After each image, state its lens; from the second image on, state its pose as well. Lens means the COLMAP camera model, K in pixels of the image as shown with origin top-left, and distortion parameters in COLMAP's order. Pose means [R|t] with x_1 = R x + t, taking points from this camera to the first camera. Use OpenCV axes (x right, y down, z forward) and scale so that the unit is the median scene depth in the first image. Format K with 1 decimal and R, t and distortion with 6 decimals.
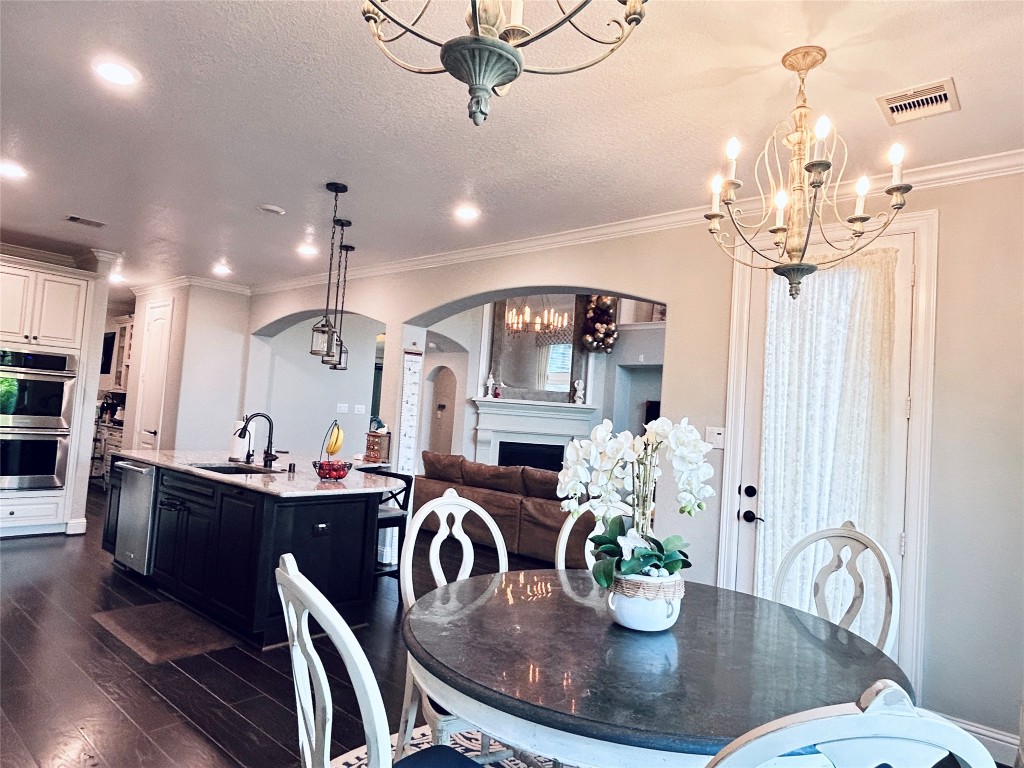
lens RADIAL K [[631.8, 0, 507.8], [0, 631.8, 383.3], [0, 0, 1]] dist [-0.003346, -0.001719]
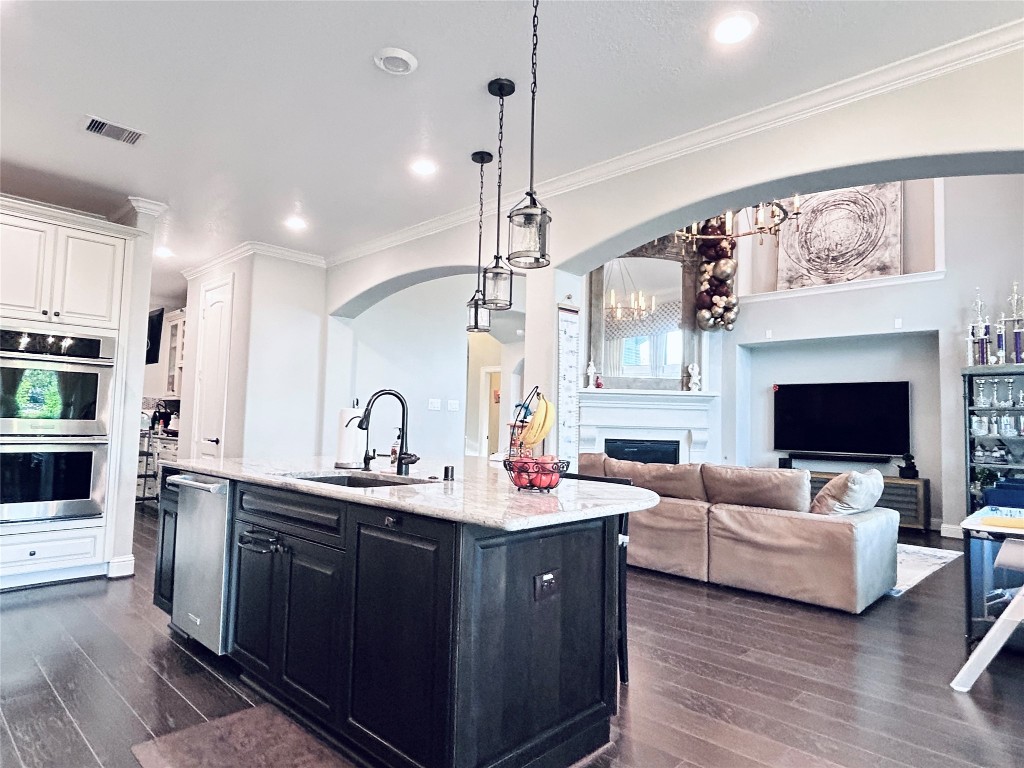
lens RADIAL K [[598.4, 0, 512.0], [0, 598.4, 384.0], [0, 0, 1]] dist [-0.000131, -0.000598]
pose [[0.998306, -0.045046, -0.036832, -0.178894], [0.044484, 0.998883, -0.015927, 0.041314], [0.037508, 0.014261, 0.999195, 0.293755]]
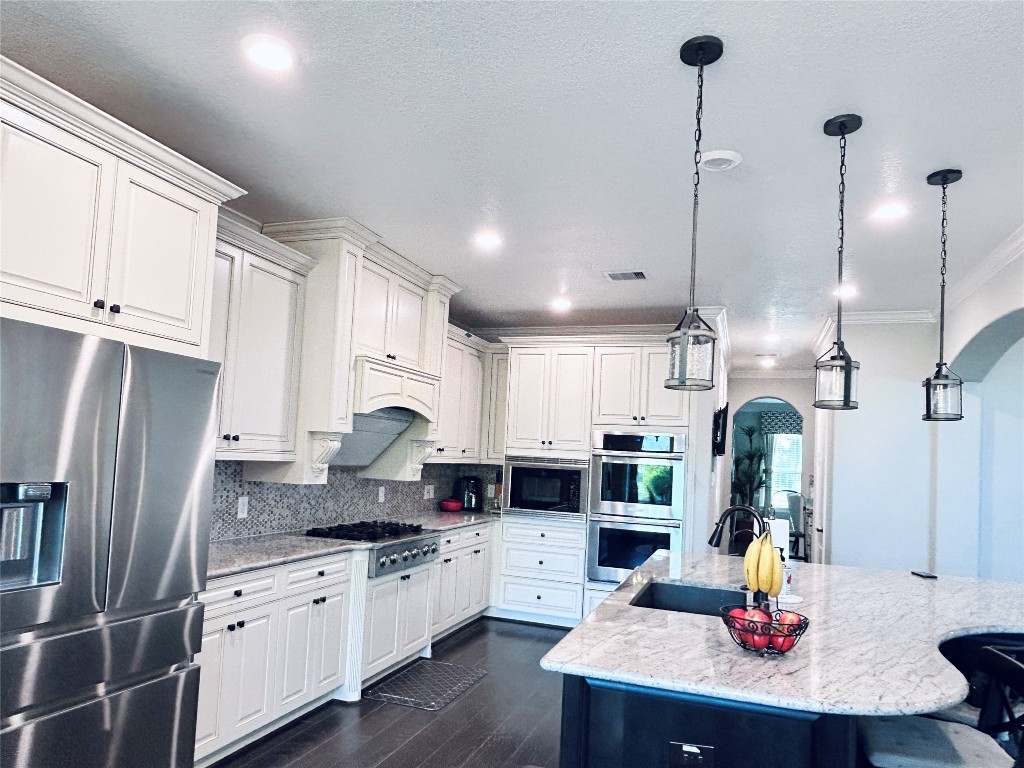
lens RADIAL K [[692.0, 0, 510.1], [0, 692.0, 416.4], [0, 0, 1]] dist [0.002232, 0.000586]
pose [[0.375944, -0.100807, -0.921143, 0.093238], [0.029172, 0.994860, -0.096968, 0.015344], [0.926183, 0.009583, 0.376953, 0.407285]]
